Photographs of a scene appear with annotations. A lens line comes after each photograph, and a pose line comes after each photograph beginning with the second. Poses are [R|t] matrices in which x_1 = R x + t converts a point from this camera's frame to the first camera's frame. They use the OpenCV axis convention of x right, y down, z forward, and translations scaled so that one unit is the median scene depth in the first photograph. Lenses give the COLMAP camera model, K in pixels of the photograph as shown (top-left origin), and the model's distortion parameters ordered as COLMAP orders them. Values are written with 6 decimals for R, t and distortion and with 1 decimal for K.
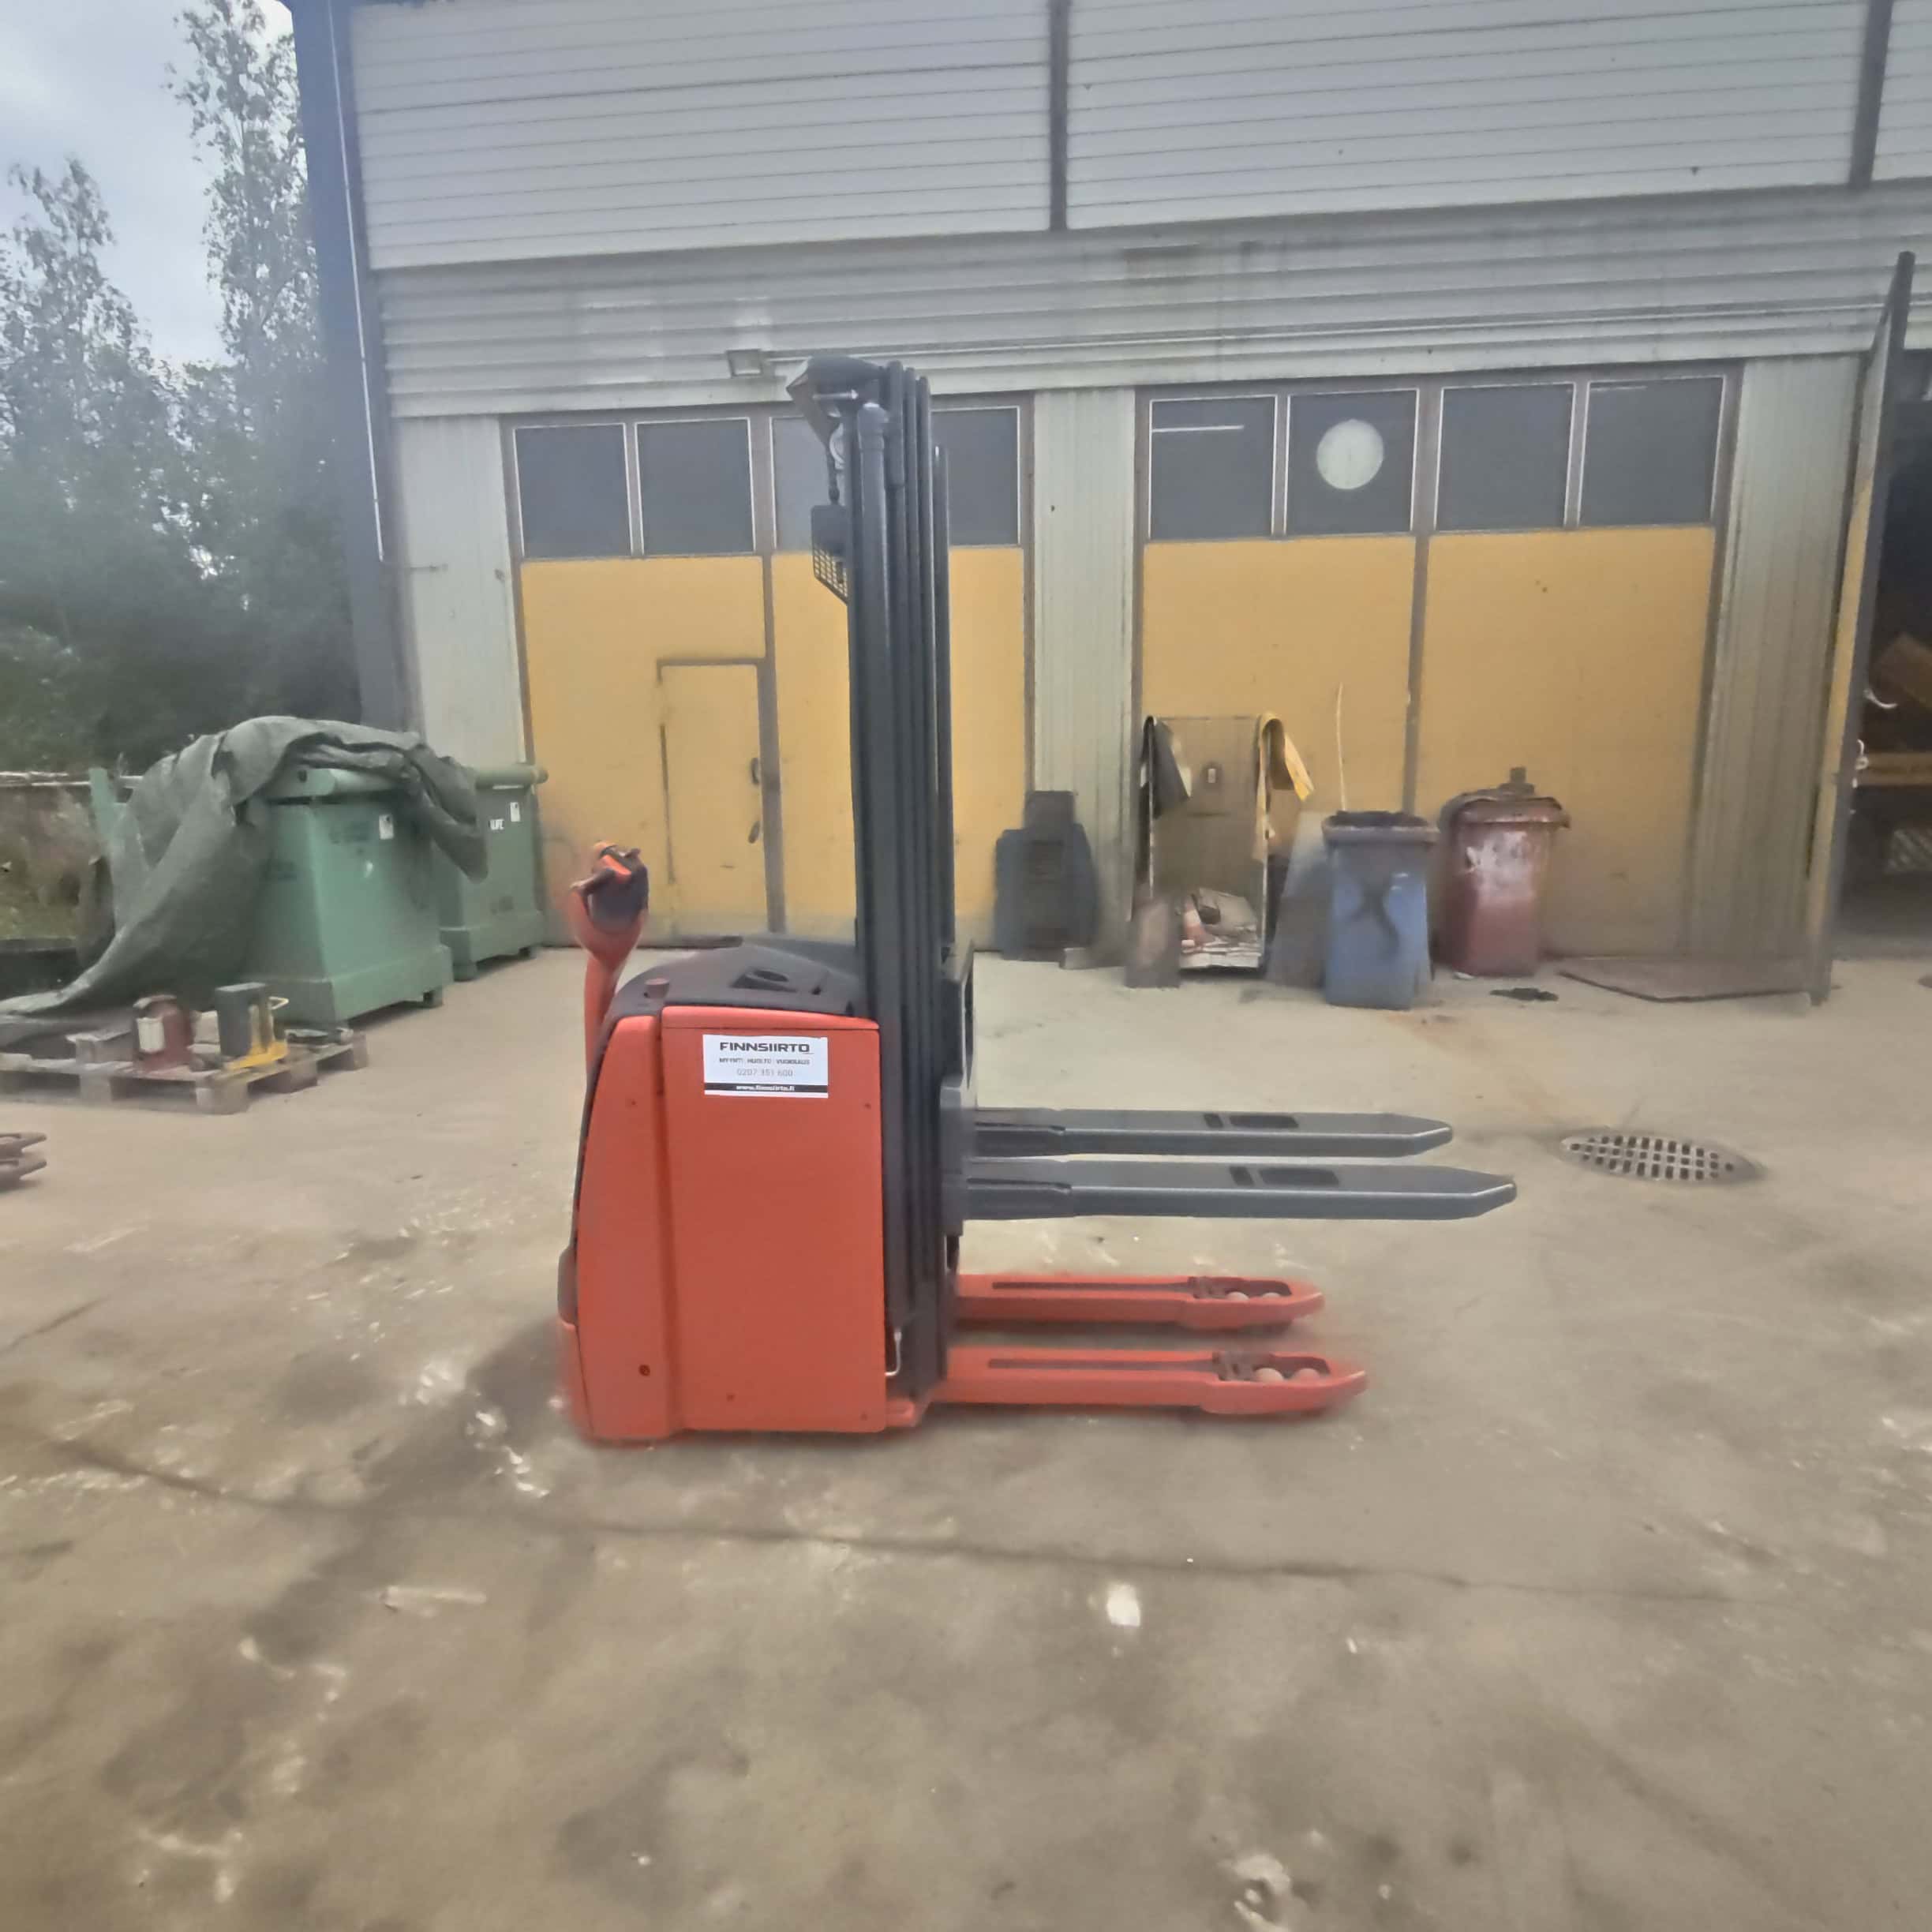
lens RADIAL K [[1200.4, 0, 989.1], [0, 1200.4, 969.4], [0, 0, 1]] dist [0.001675, 0.001704]
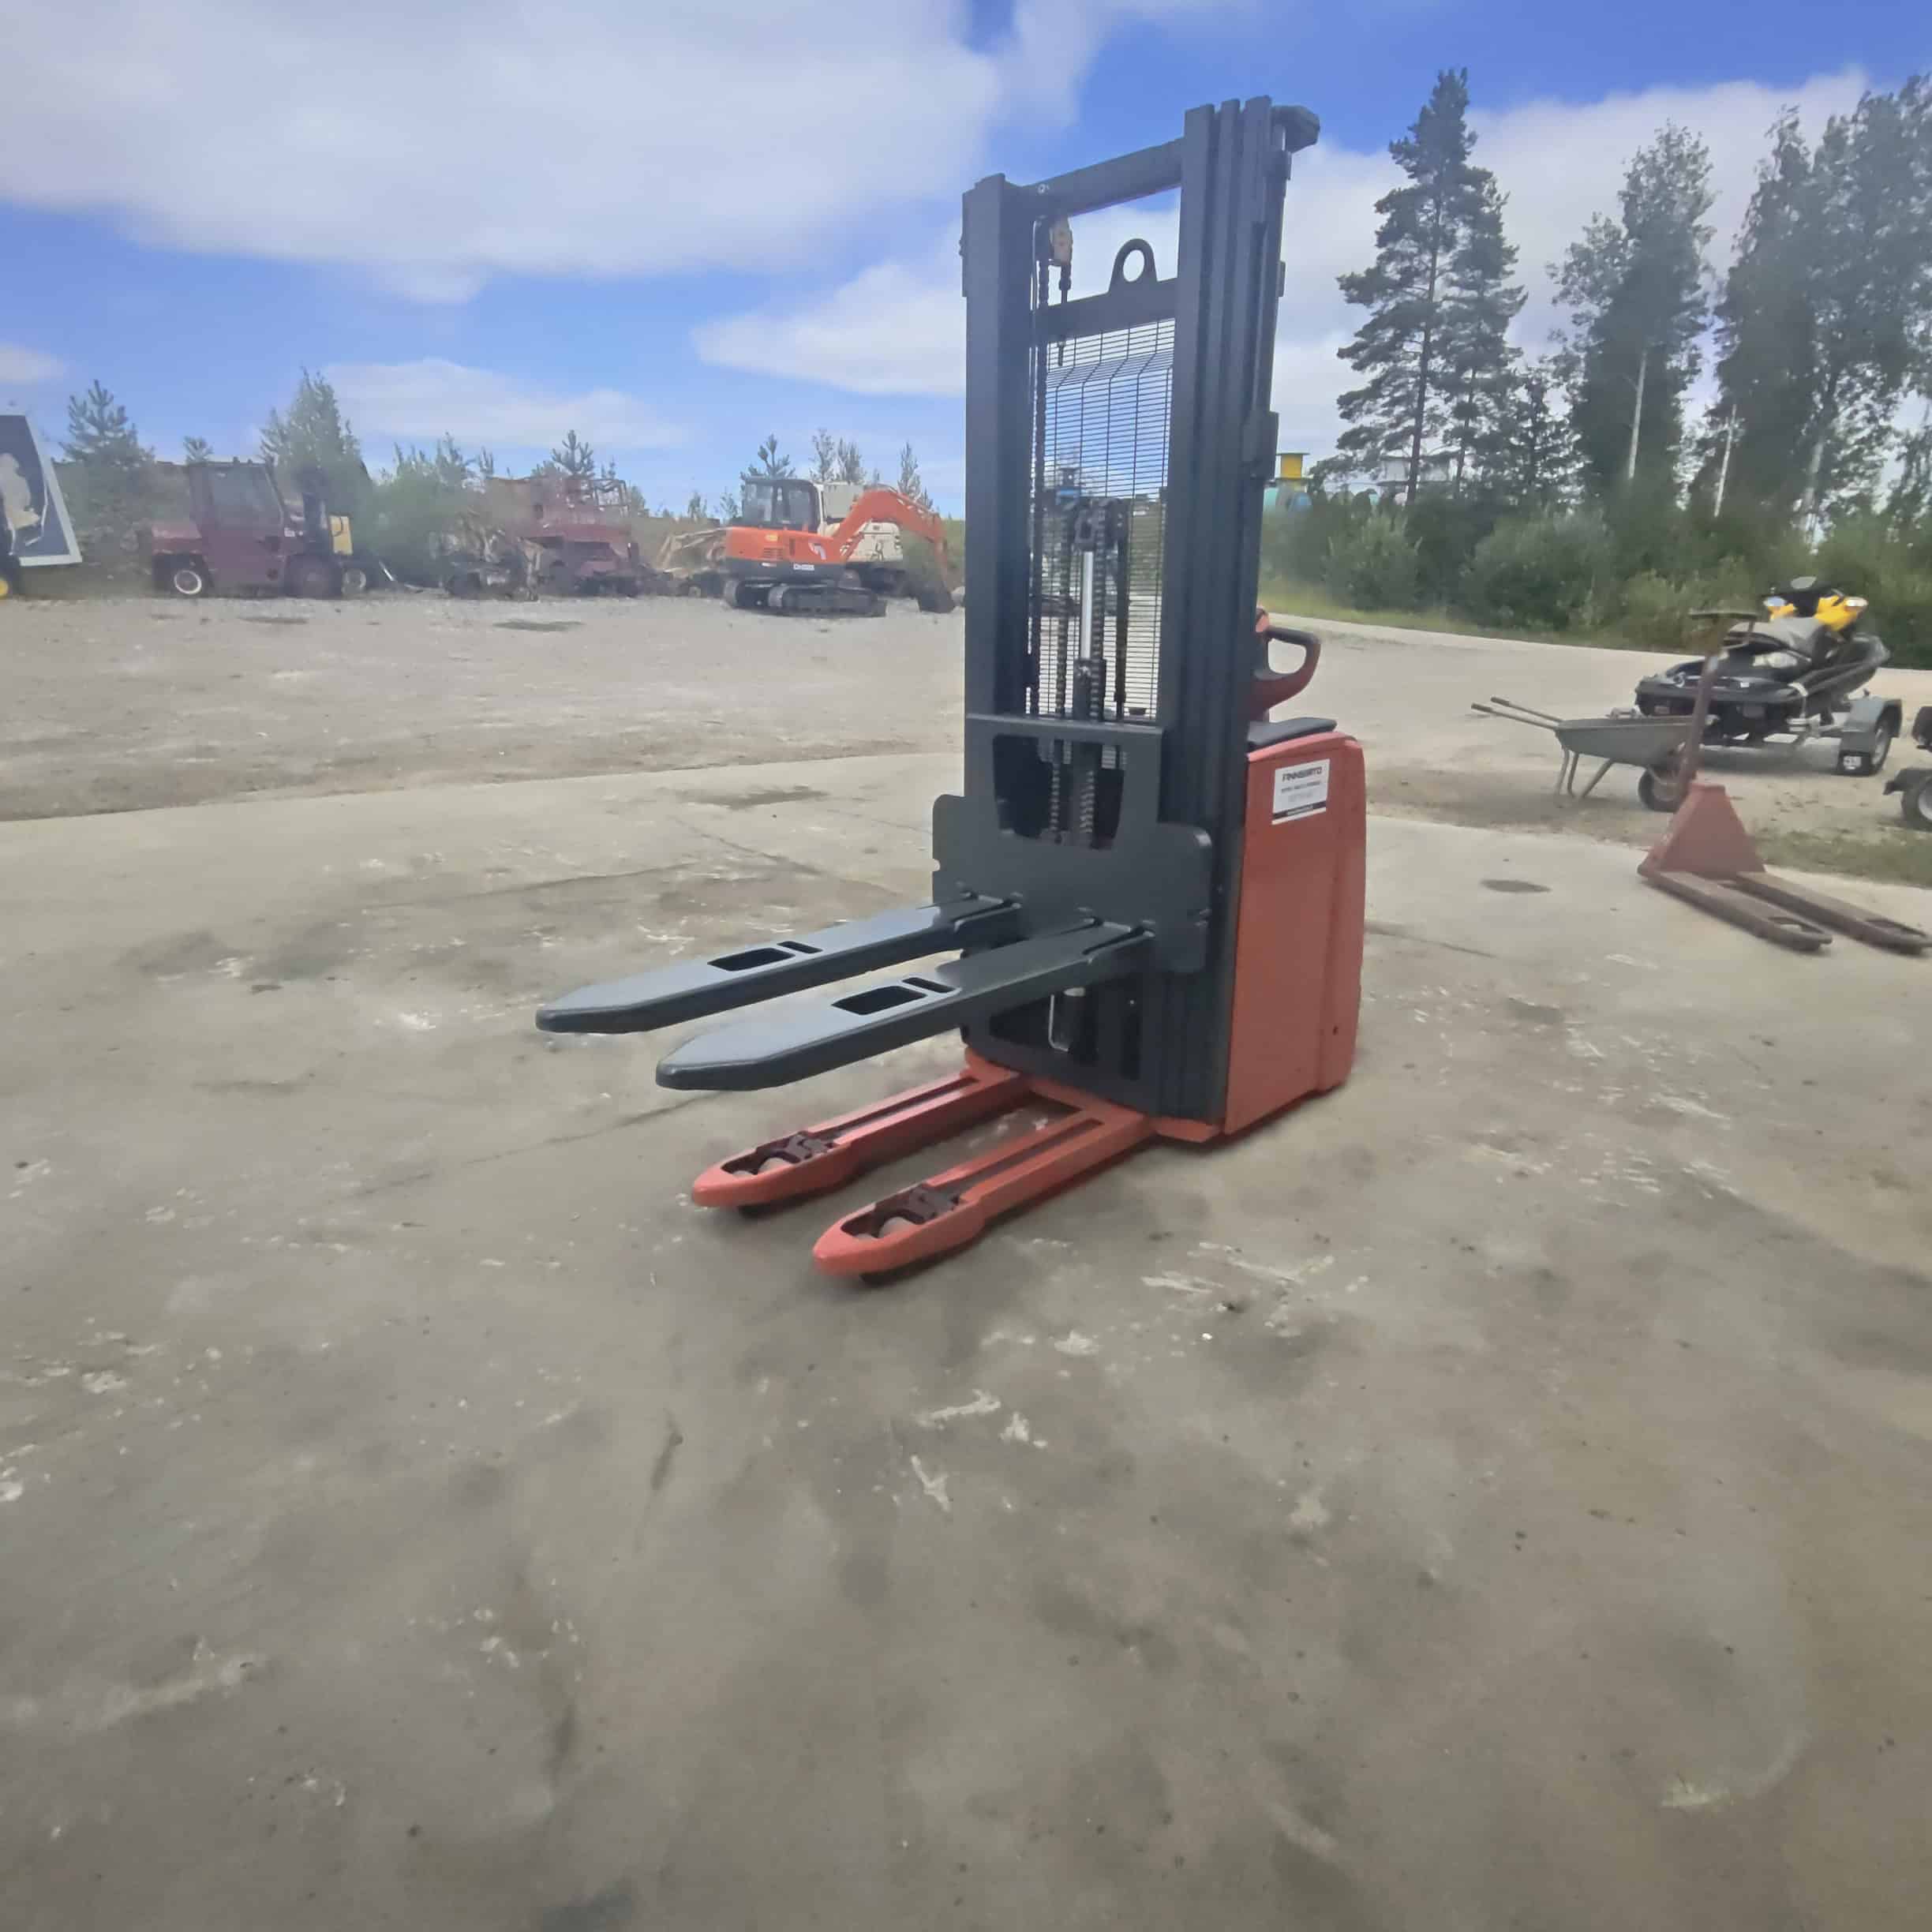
lens RADIAL K [[1204.9, 0, 983.5], [0, 1204.9, 969.2], [0, 0, 1]] dist [0.003880, -0.001493]
pose [[-0.662777, 0.205985, -0.719928, 0.424101], [-0.143449, 0.908689, 0.392055, -0.112181], [0.734948, 0.363118, -0.572710, 0.868061]]
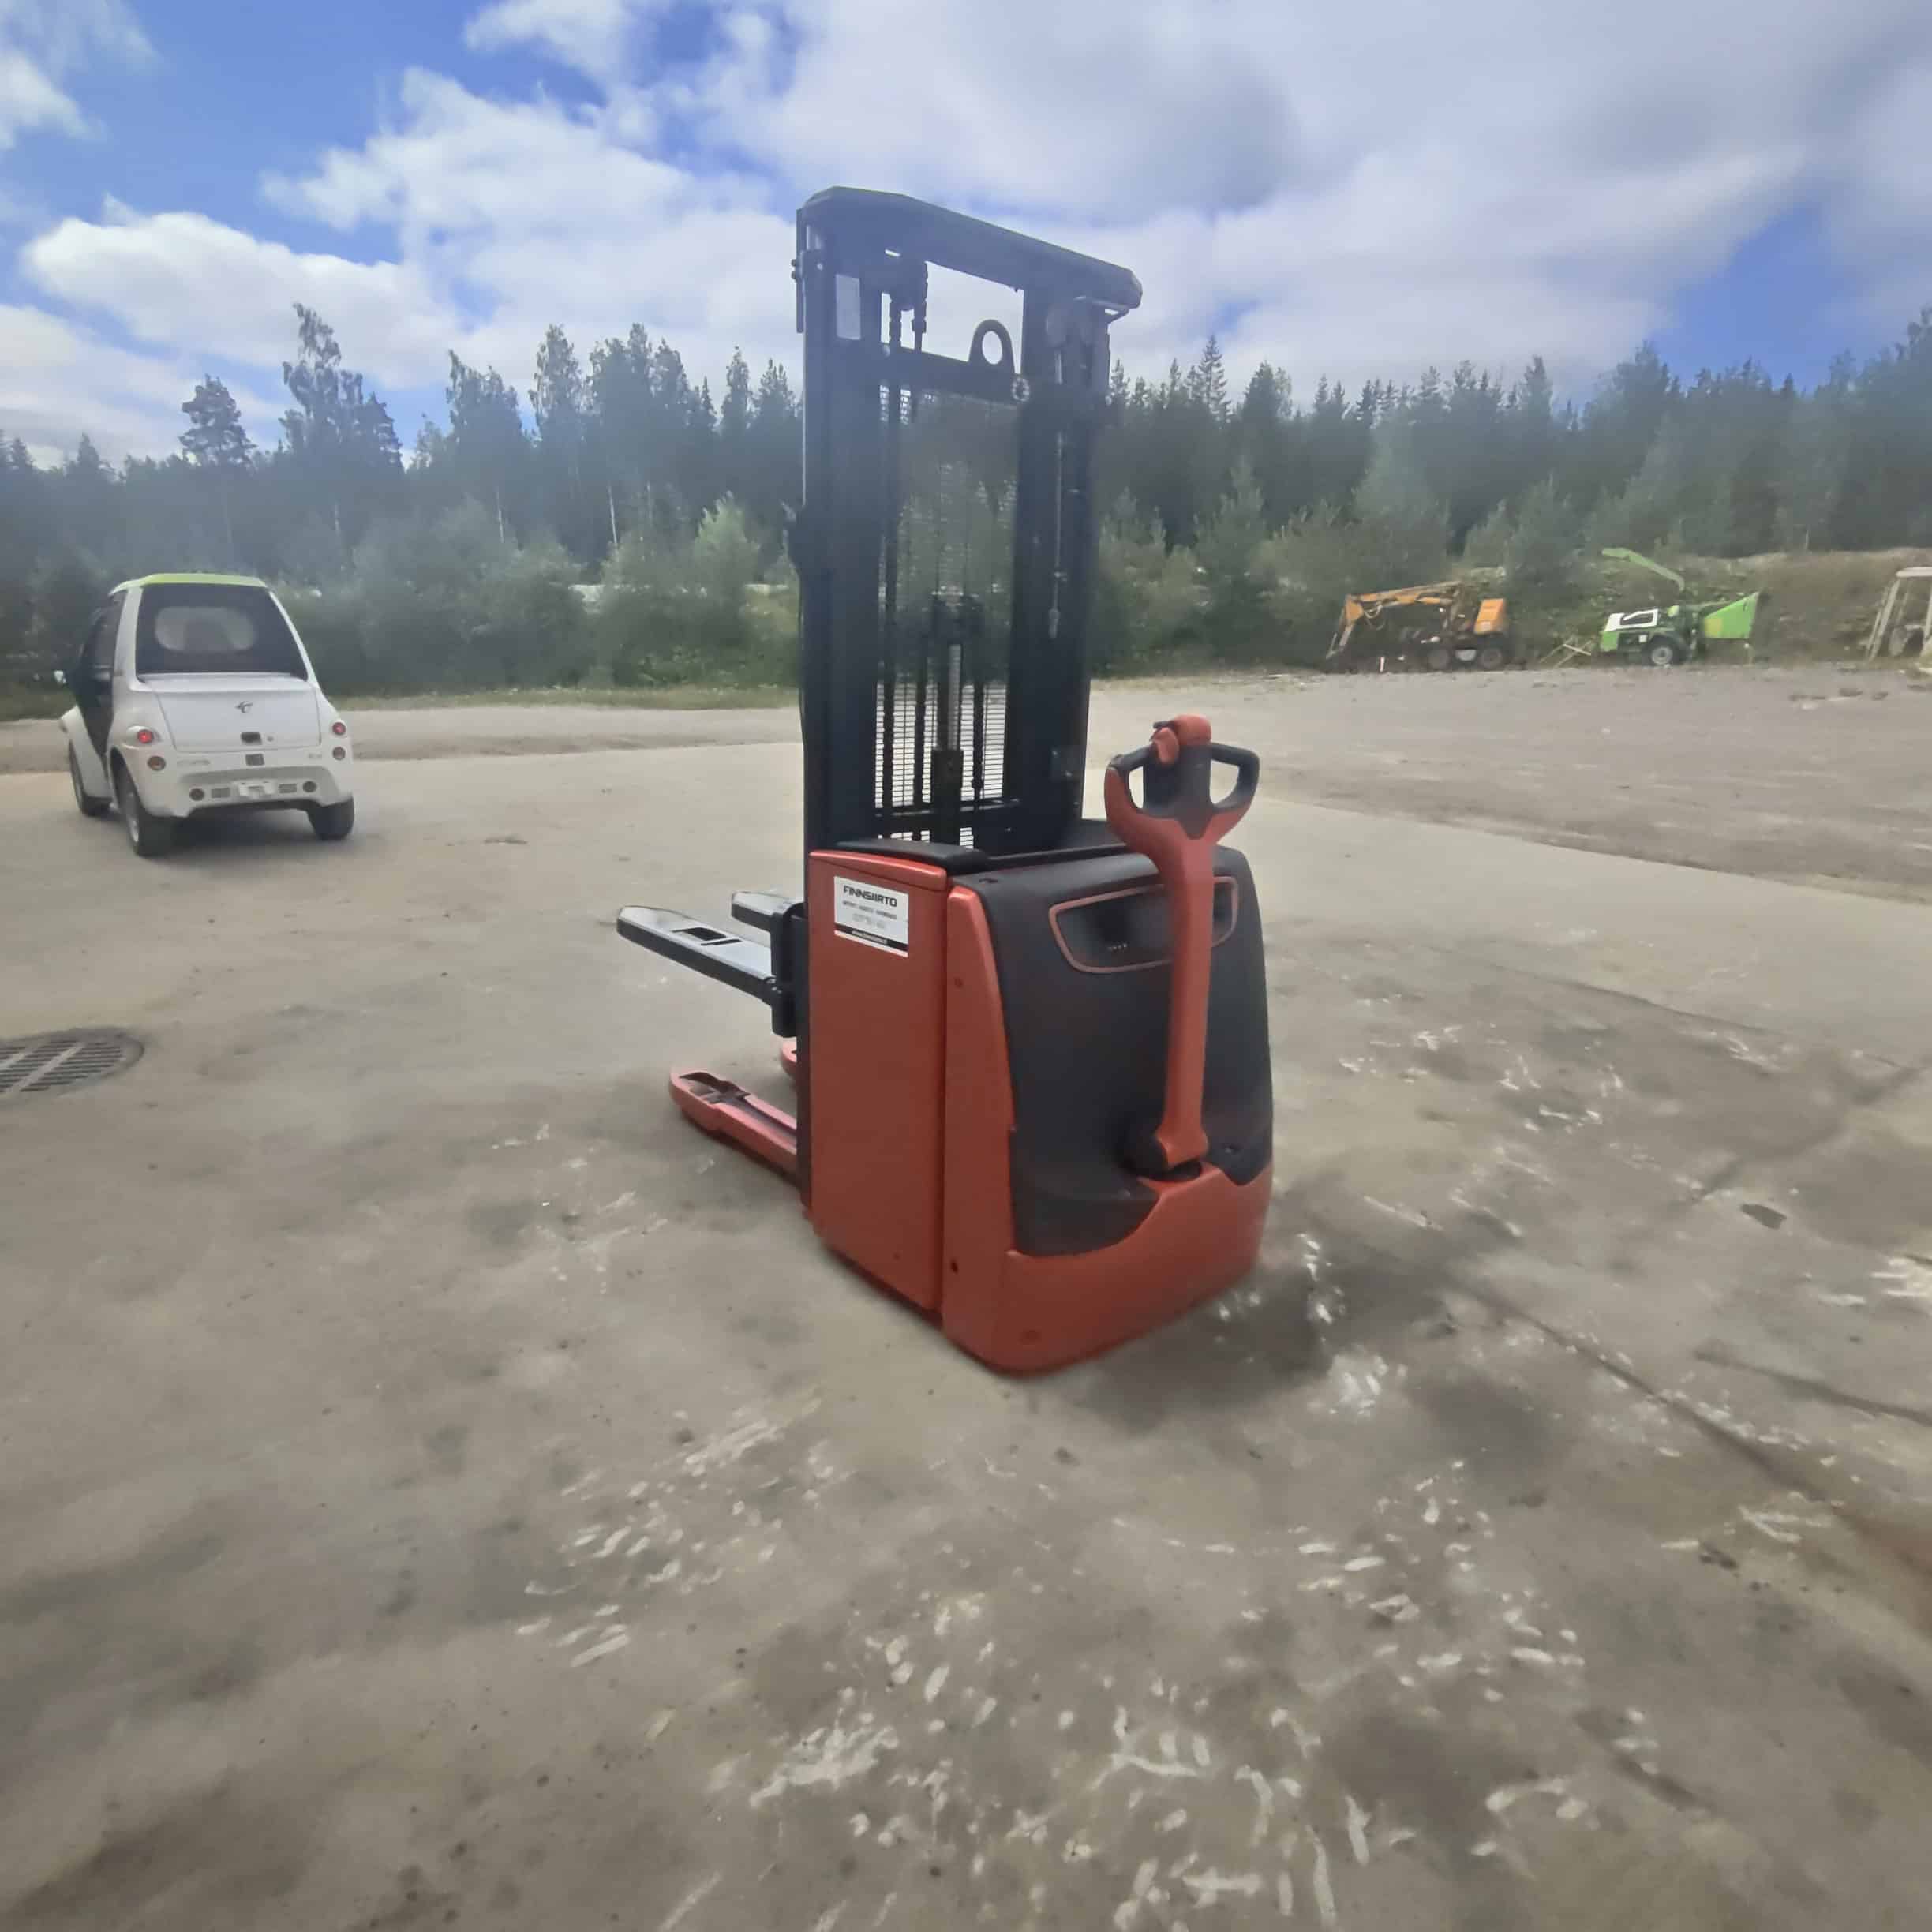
lens RADIAL K [[1202.0, 0, 972.6], [0, 1202.0, 962.5], [0, 0, 1]] dist [0.006884, -0.001553]
pose [[-0.675730, -0.212432, 0.705876, -0.448514], [0.105807, 0.919710, 0.378073, -0.149608], [-0.729516, 0.330162, -0.598998, 0.891886]]
